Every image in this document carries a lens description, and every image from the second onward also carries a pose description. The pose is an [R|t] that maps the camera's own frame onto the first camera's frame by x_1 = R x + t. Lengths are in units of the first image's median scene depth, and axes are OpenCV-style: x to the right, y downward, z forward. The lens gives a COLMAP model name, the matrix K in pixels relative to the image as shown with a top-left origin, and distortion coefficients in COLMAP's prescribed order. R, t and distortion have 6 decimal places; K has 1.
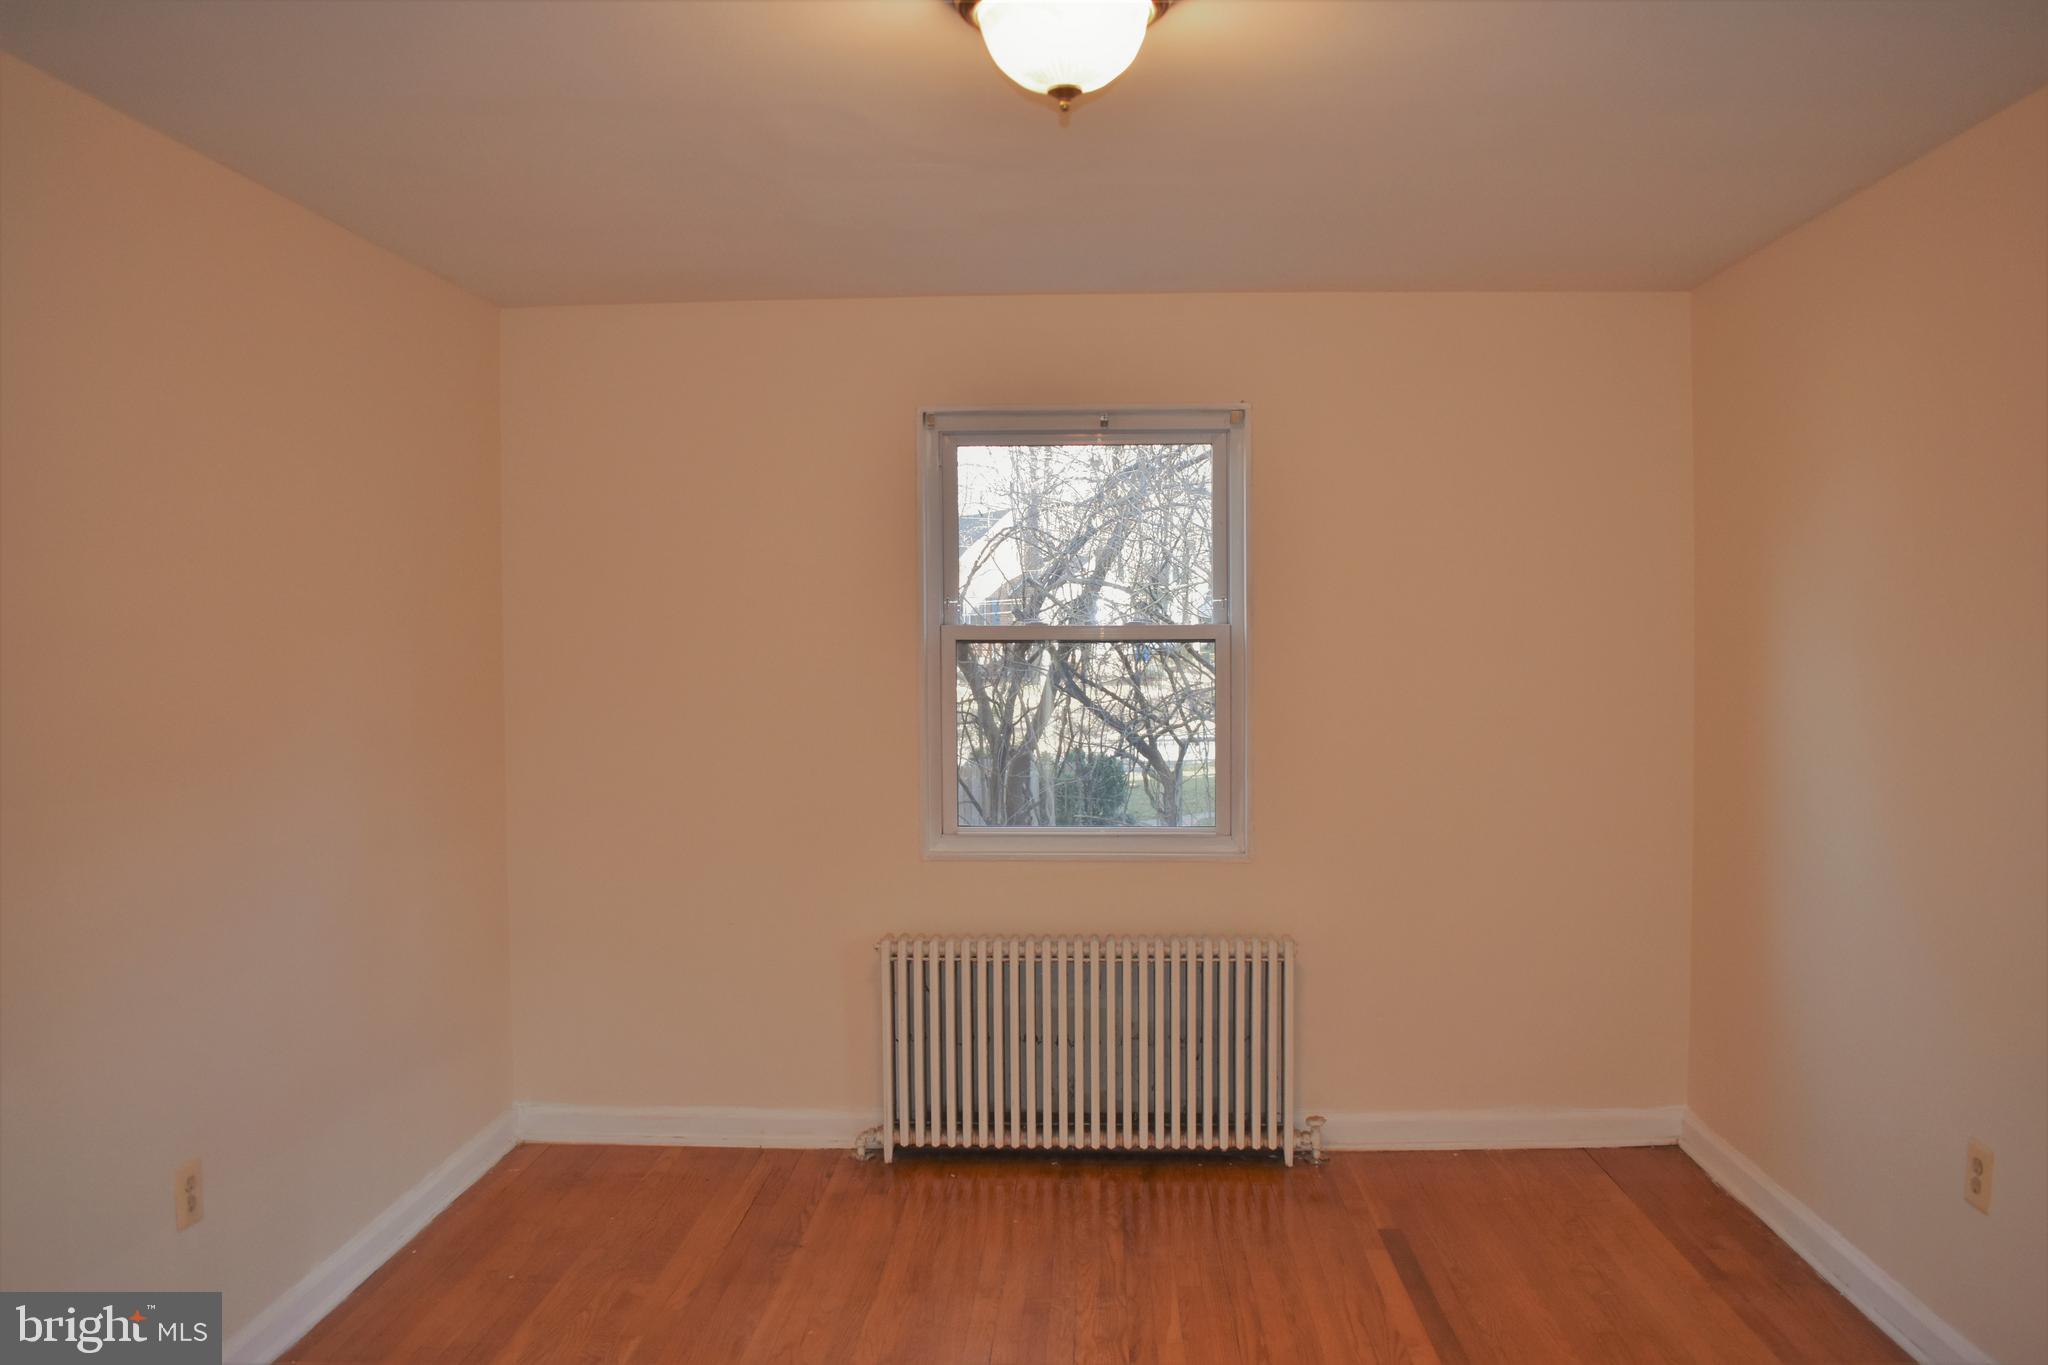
lens RADIAL K [[1588.5, 0, 1023.7], [0, 1588.5, 689.5], [0, 0, 1]] dist [-0.095022, 0.014524]
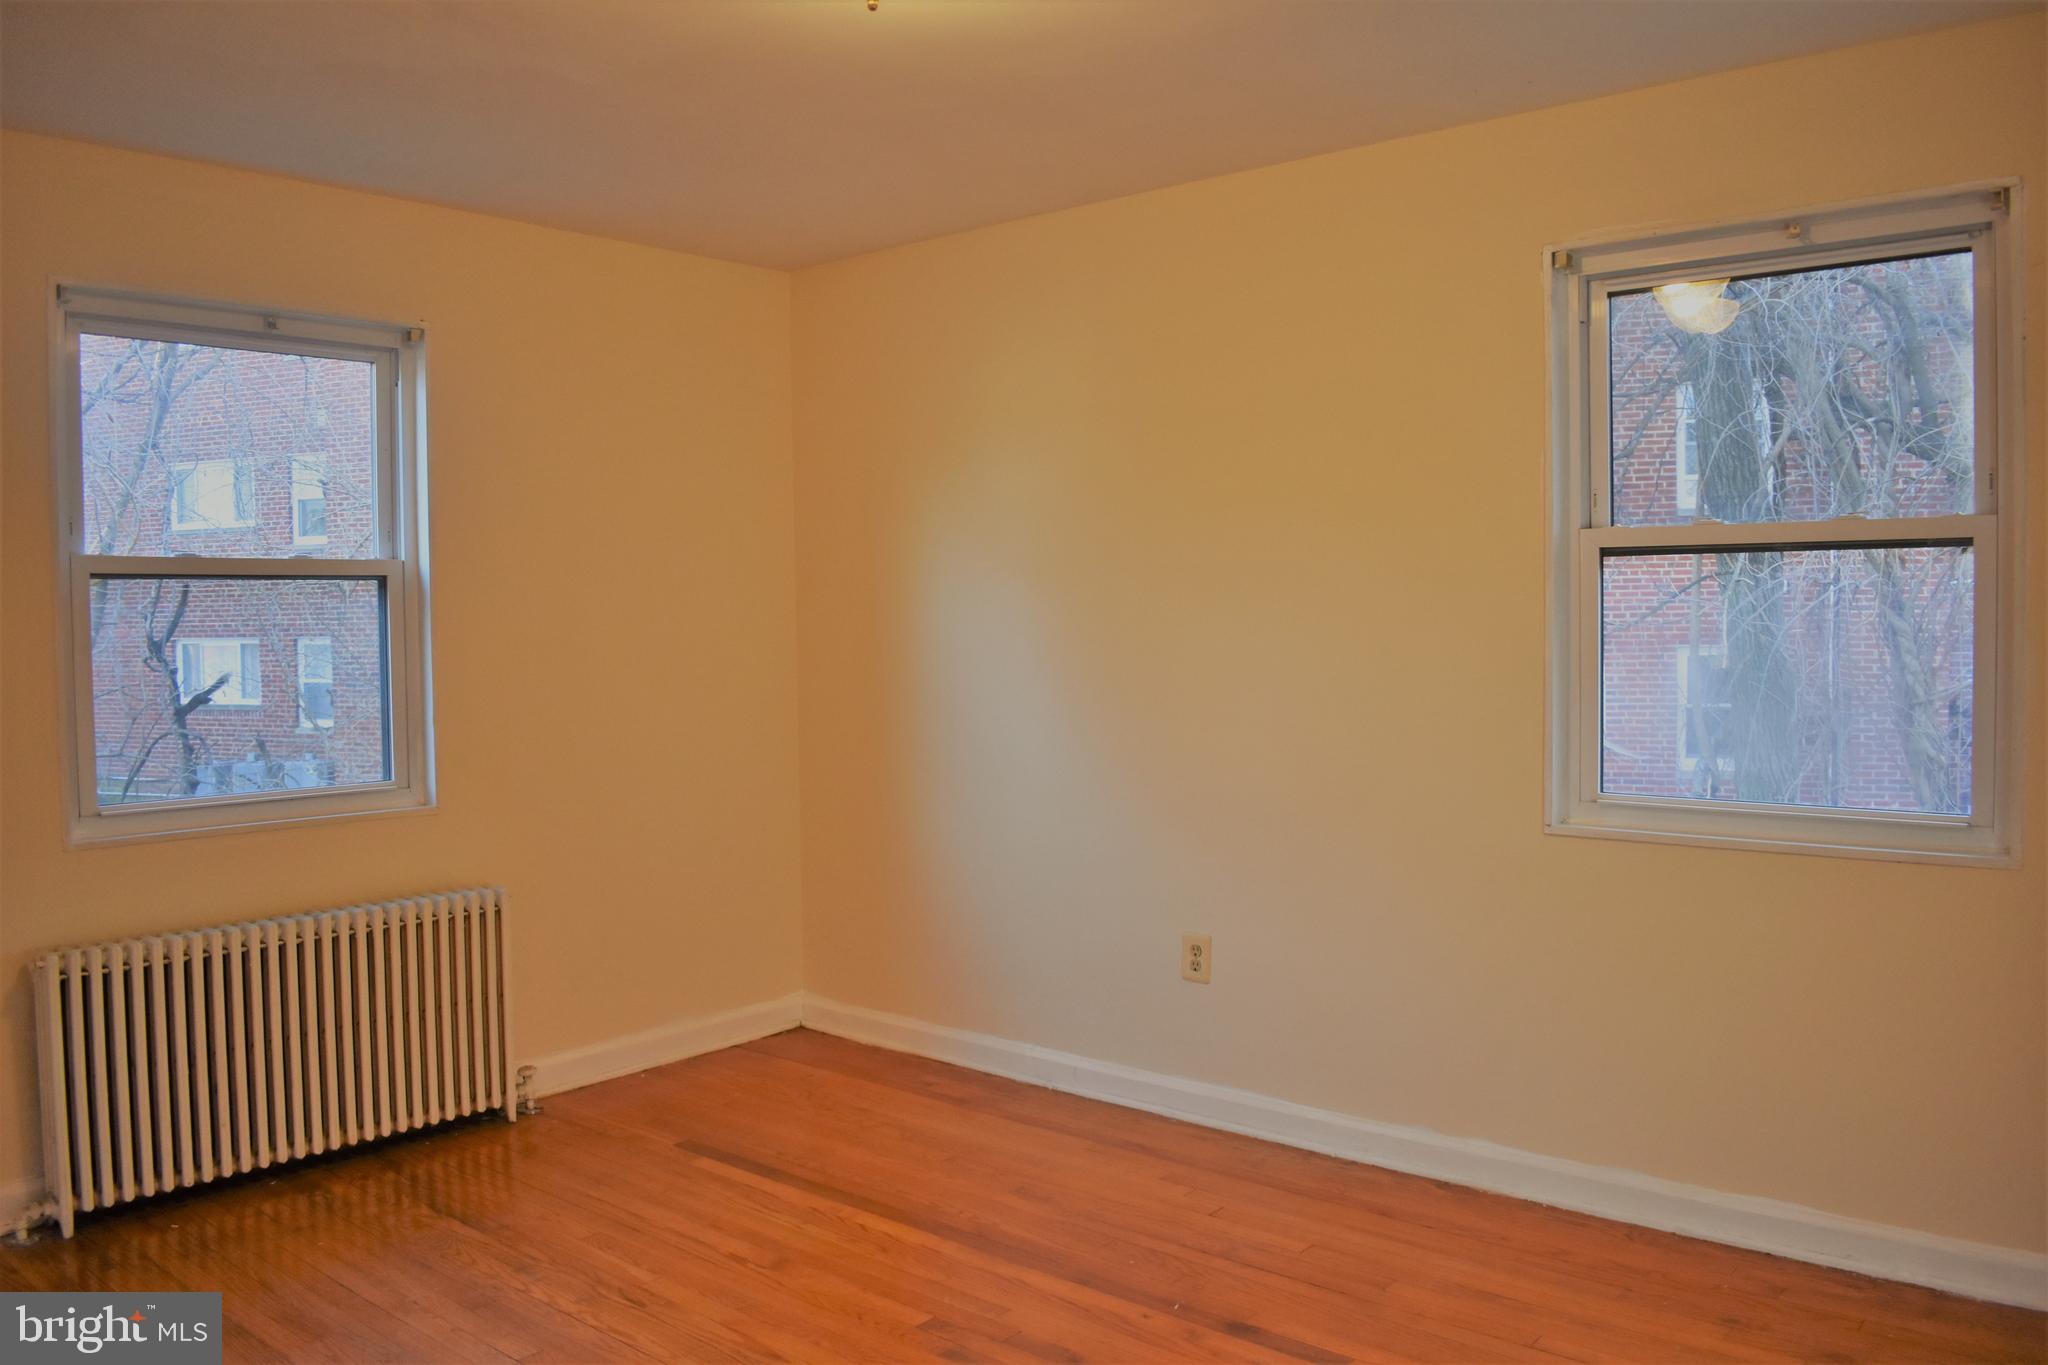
lens RADIAL K [[1588.5, 0, 1025.2], [0, 1588.5, 683.3], [0, 0, 1]] dist [-0.095022, 0.014524]
pose [[0.617021, -0.036808, 0.786085, -0.378676], [0.033849, 0.999222, 0.020218, 0.025916], [-0.786218, 0.014134, 0.617787, 0.156533]]
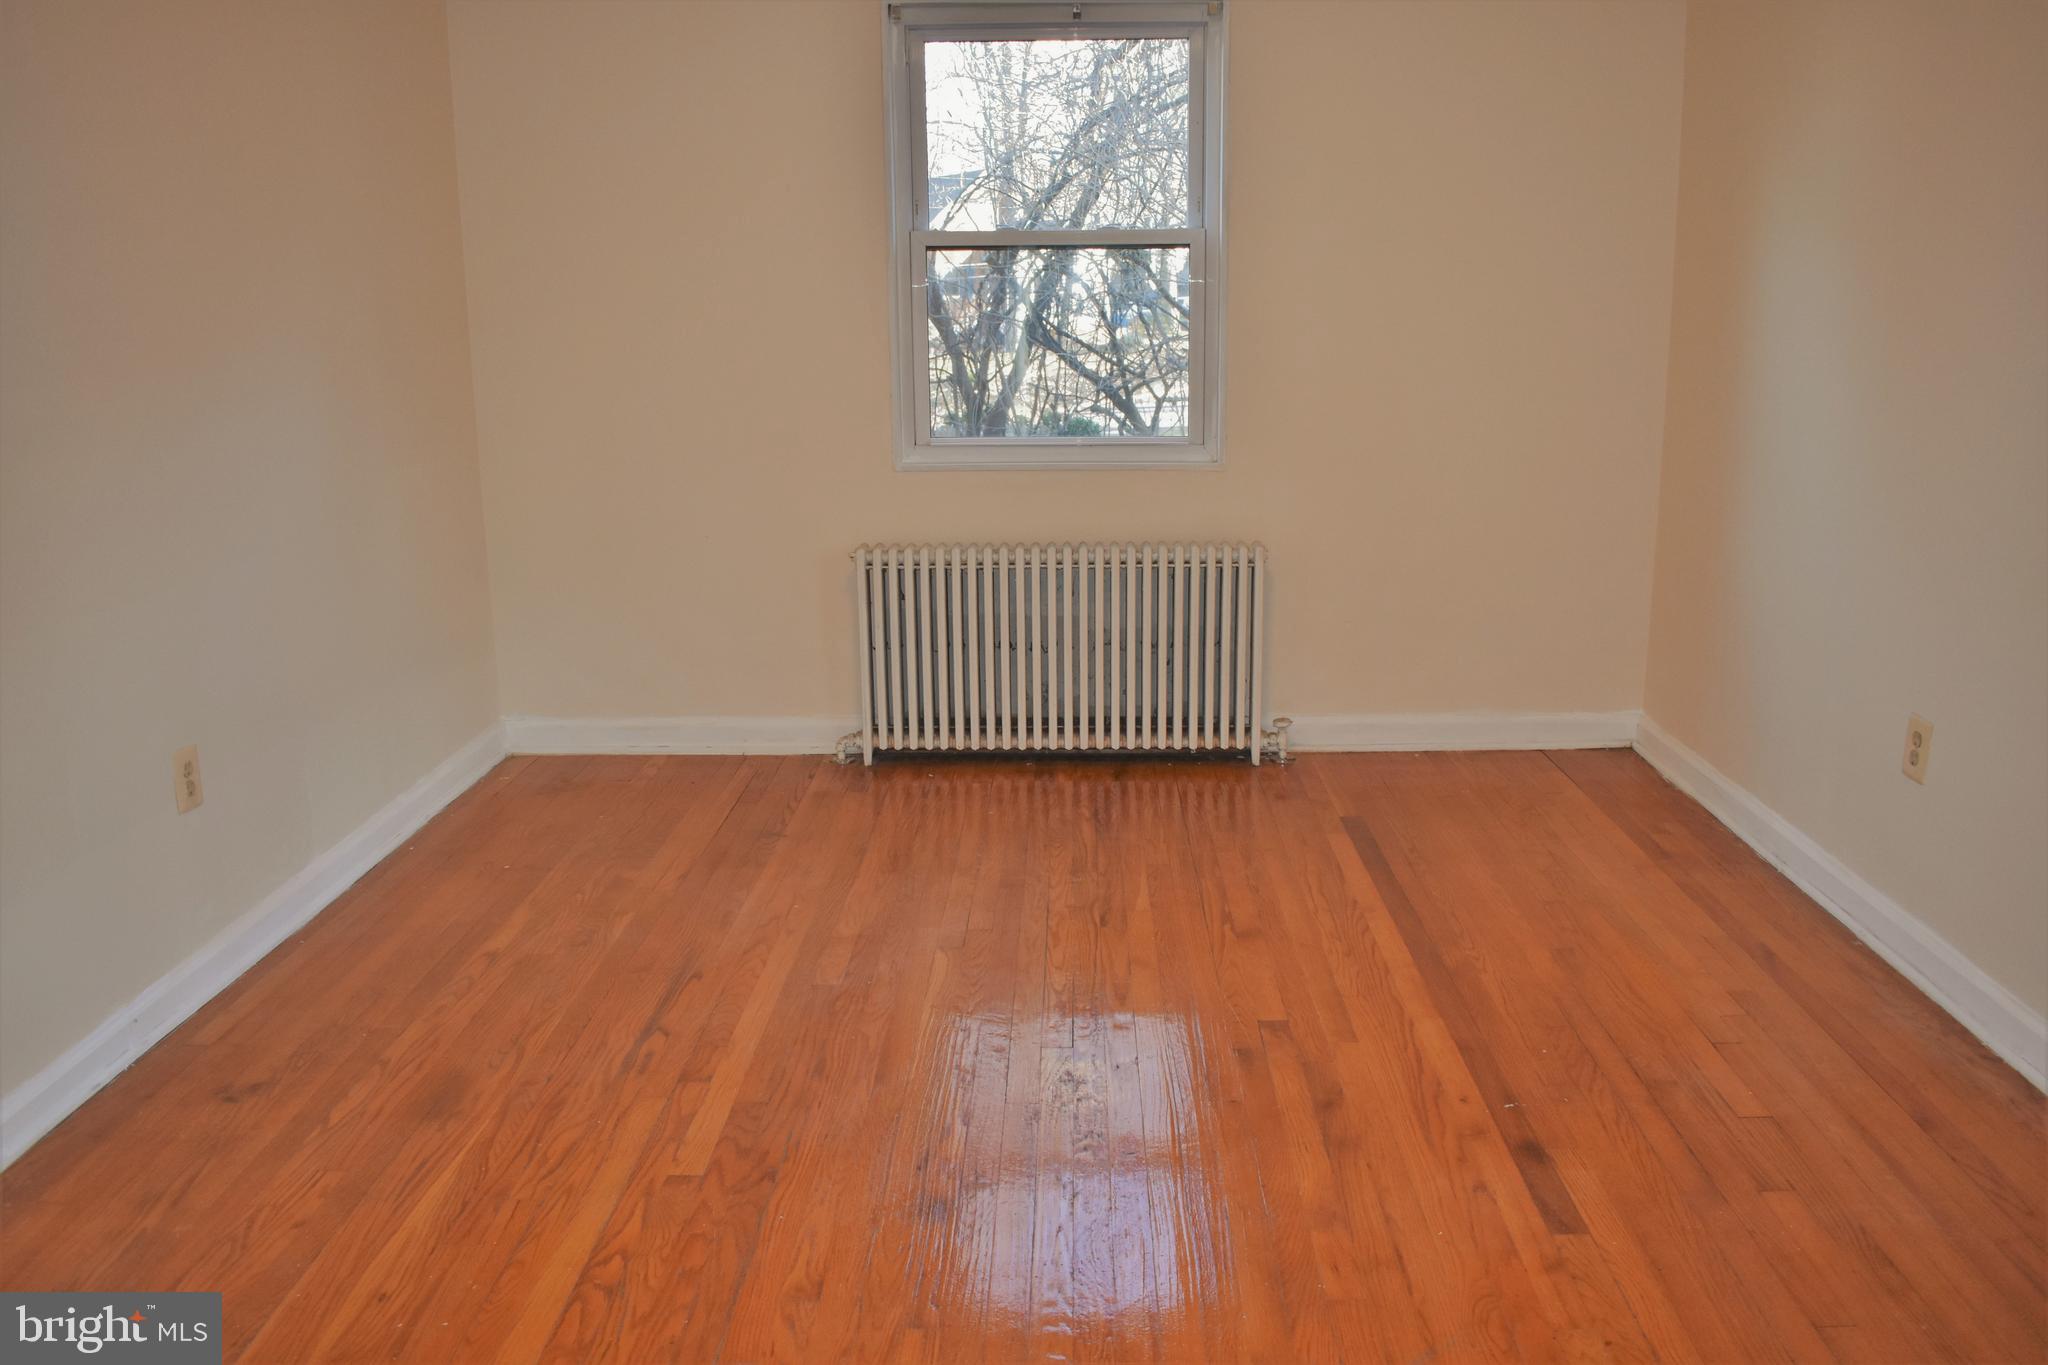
lens RADIAL K [[1588.5, 0, 1024.1], [0, 1588.5, 683.0], [0, 0, 1]] dist [-0.095022, 0.014524]
pose [[0.999866, -0.008737, 0.013837, 0.002331], [0.005807, 0.979953, 0.199146, 0.041490], [-0.015300, -0.199039, 0.979872, -0.009391]]
